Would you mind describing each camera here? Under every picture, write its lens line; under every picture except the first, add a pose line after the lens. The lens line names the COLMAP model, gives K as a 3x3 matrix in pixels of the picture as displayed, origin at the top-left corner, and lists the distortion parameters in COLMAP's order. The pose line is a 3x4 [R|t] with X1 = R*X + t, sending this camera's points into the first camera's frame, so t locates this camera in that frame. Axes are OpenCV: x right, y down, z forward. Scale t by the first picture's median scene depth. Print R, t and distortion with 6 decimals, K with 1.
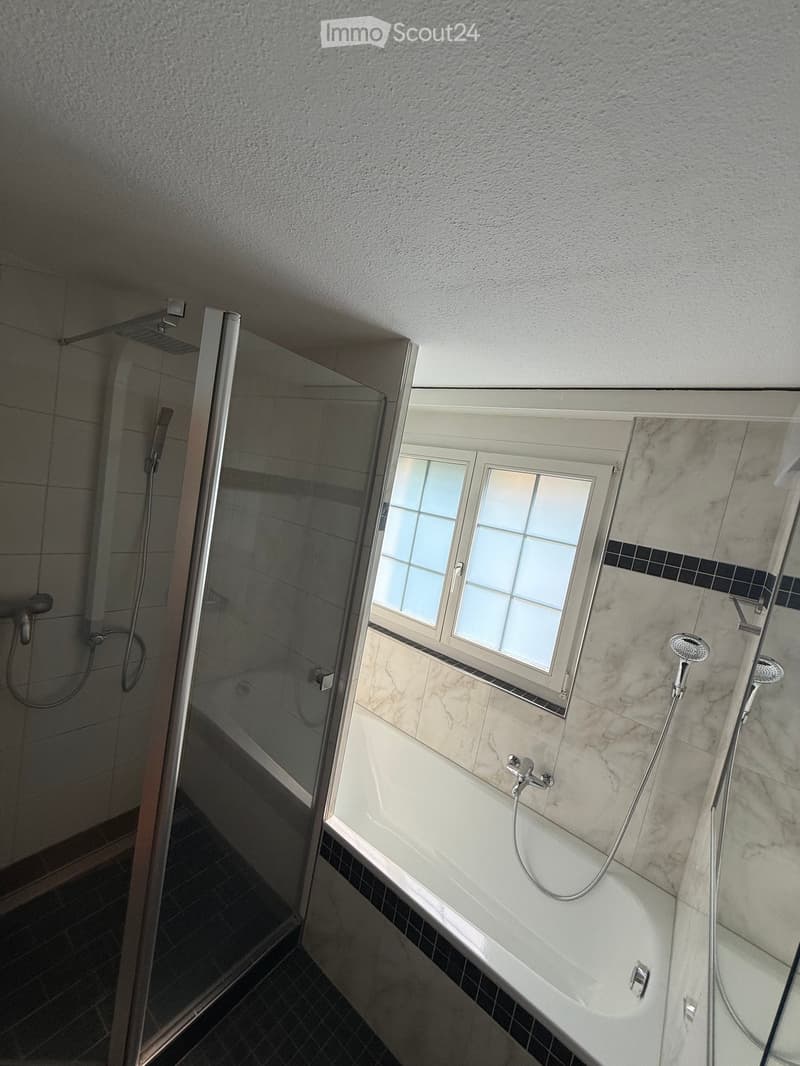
lens RADIAL K [[424.9, 0, 399.8], [0, 424.9, 533.7], [0, 0, 1]] dist [0.001984, 0.000296]
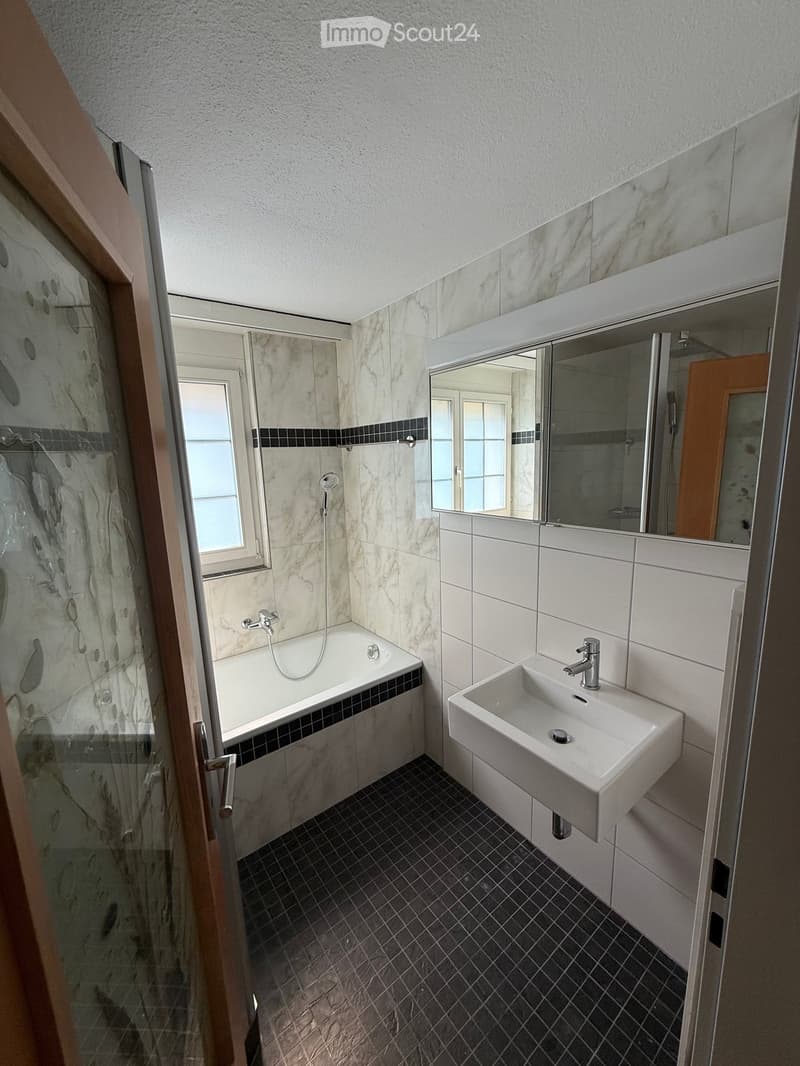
lens RADIAL K [[424.9, 0, 399.8], [0, 424.9, 530.9], [0, 0, 1]] dist [0.001984, 0.000296]
pose [[0.258798, -0.355975, 0.897945, -0.743790], [0.184247, 0.930740, 0.315874, -0.029002], [-0.948196, 0.083696, 0.306461, 0.208469]]
